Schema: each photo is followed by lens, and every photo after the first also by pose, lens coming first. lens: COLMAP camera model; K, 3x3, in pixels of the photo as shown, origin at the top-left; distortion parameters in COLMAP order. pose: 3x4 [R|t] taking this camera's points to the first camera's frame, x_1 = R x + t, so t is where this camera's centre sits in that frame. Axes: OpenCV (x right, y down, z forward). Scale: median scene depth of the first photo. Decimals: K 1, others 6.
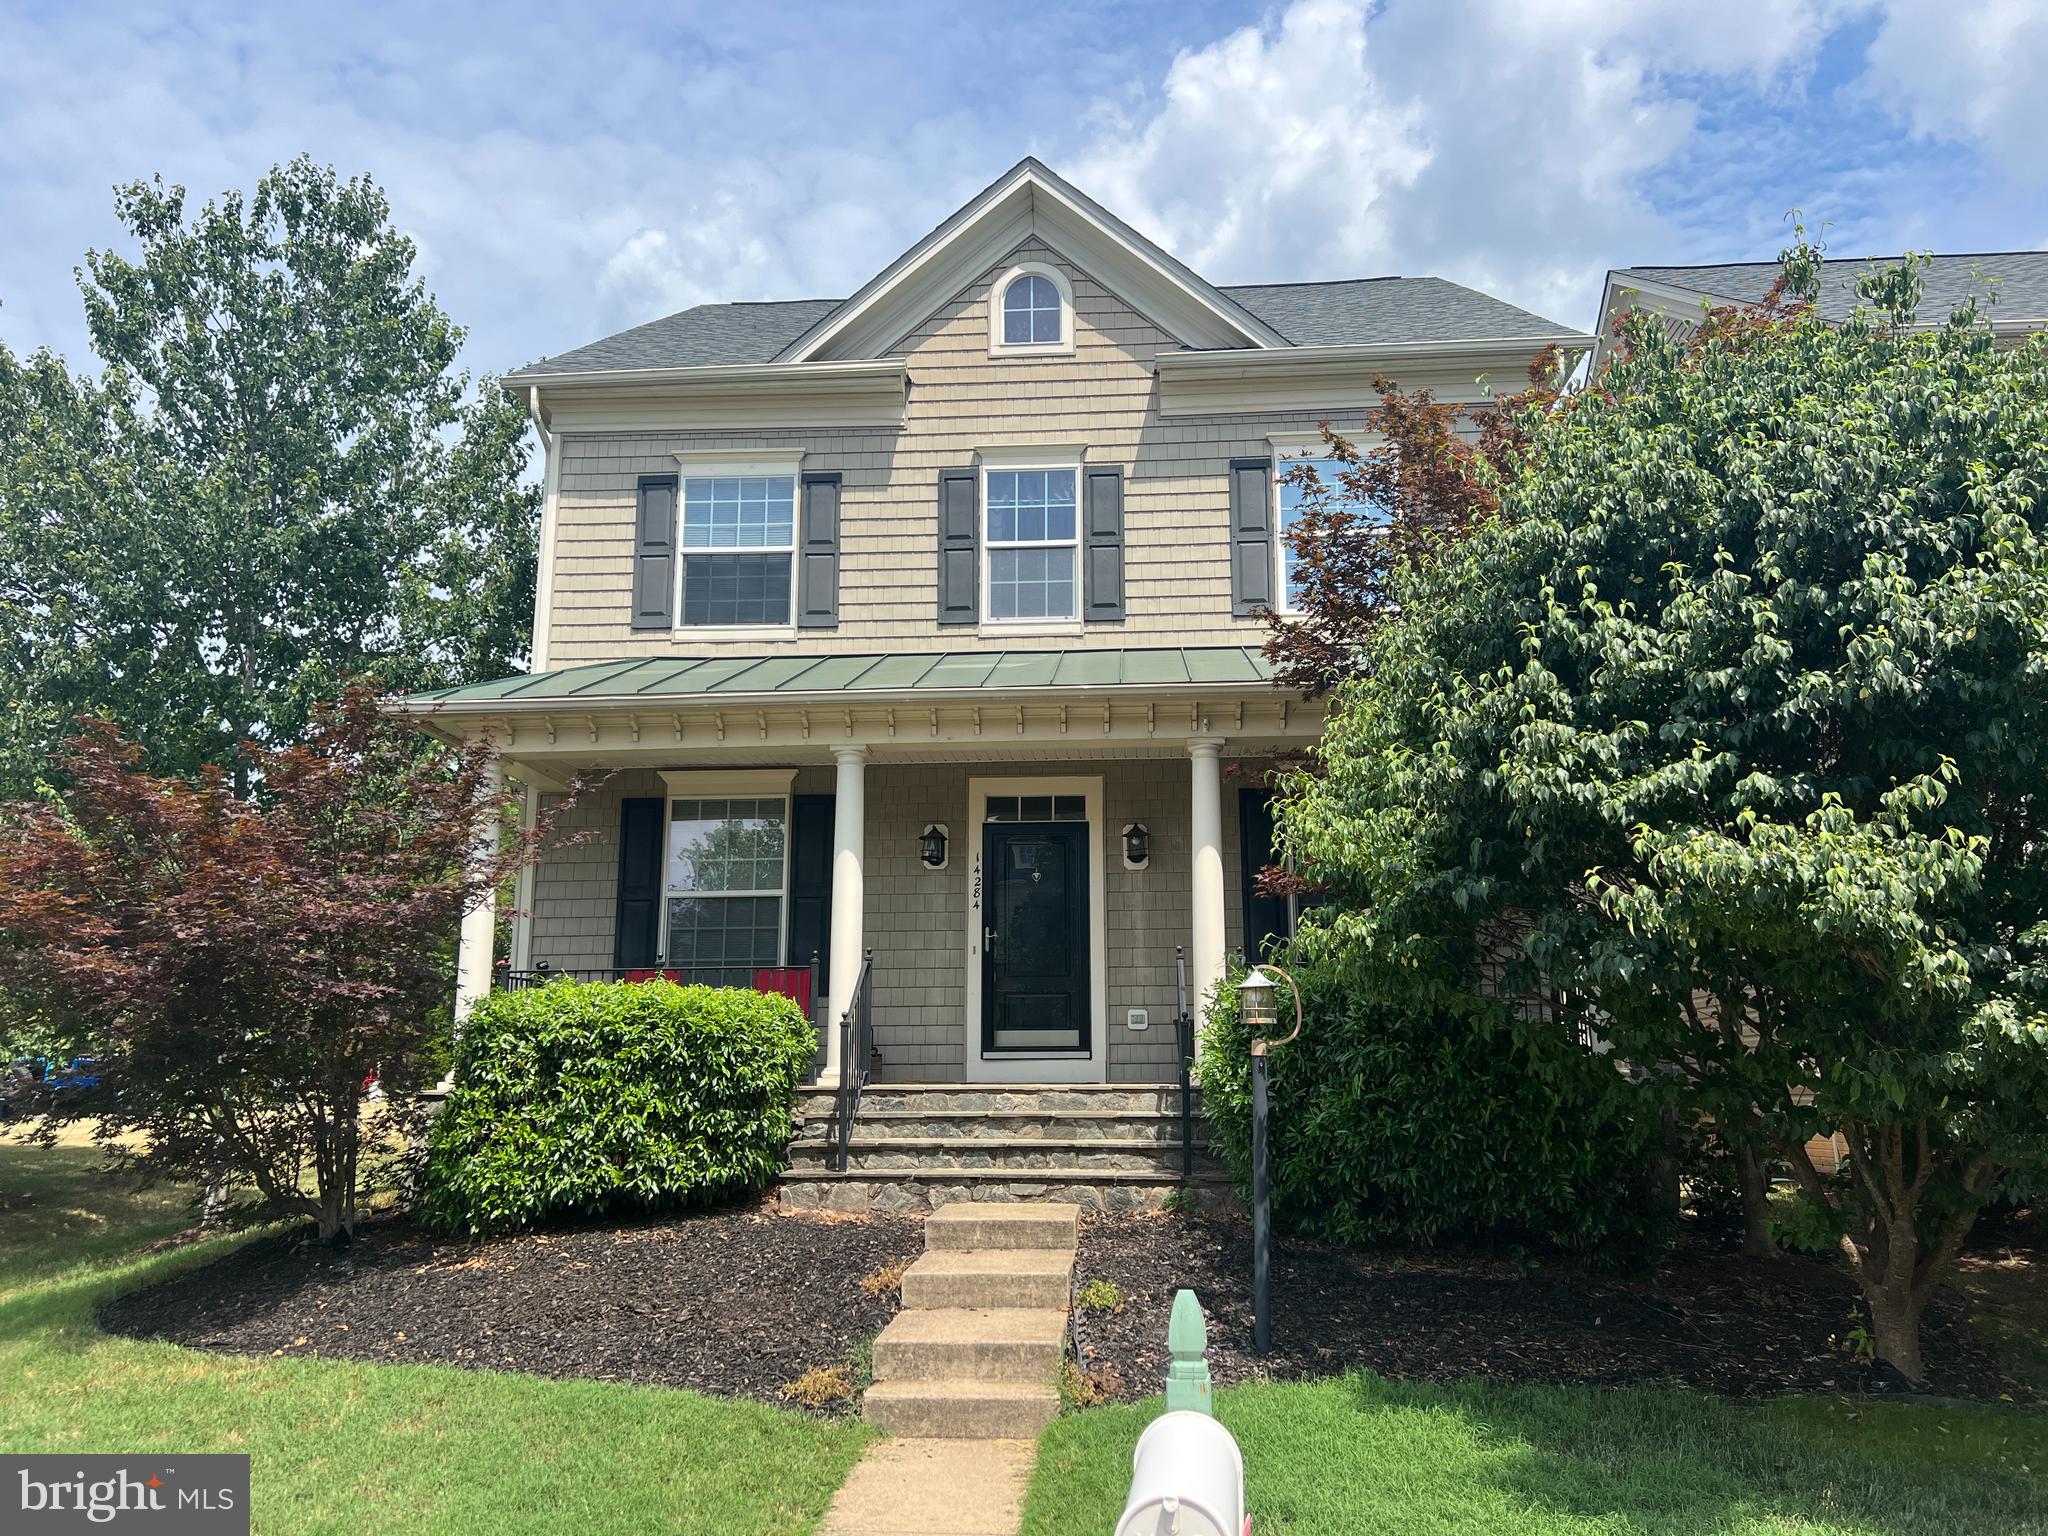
lens RADIAL K [[1542.3, 0, 1048.9], [0, 1542.3, 768.4], [0, 0, 1]] dist [0.067107, -0.086610]
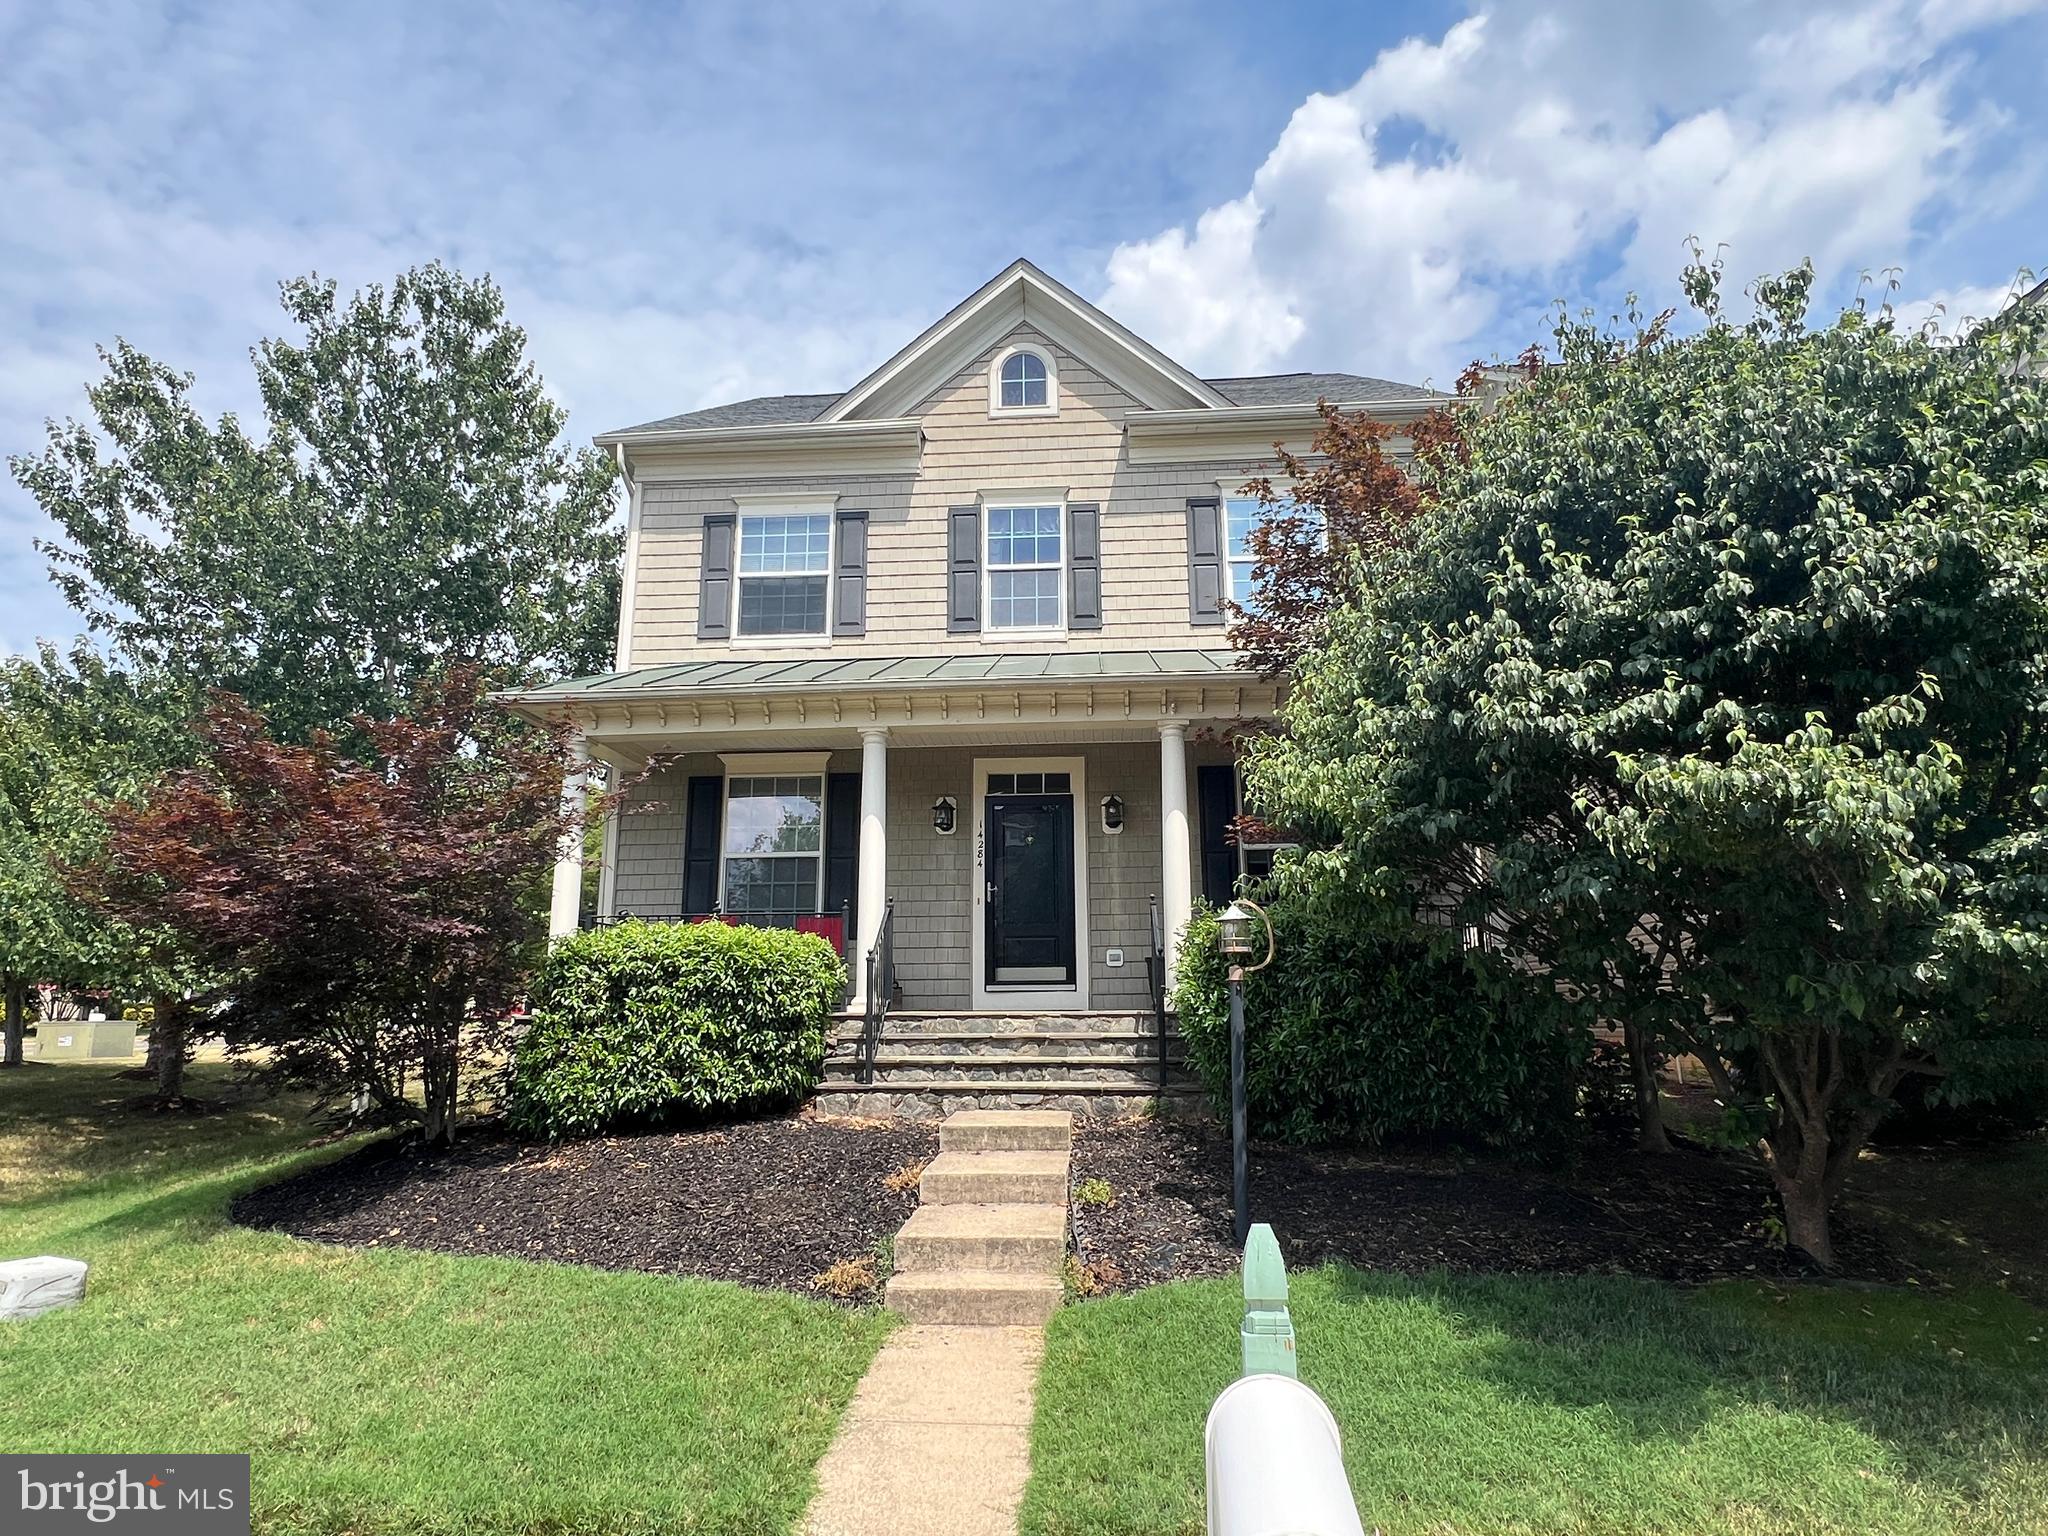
lens RADIAL K [[1139.7, 0, 1024.0], [0, 1139.7, 768.0], [0, 0, 1]] dist [-0.001906, 0.000115]
pose [[0.999984, -0.004717, -0.003183, -0.012937], [0.004665, 0.999858, -0.016175, 0.037565], [0.003258, 0.016159, 0.999864, 0.143026]]
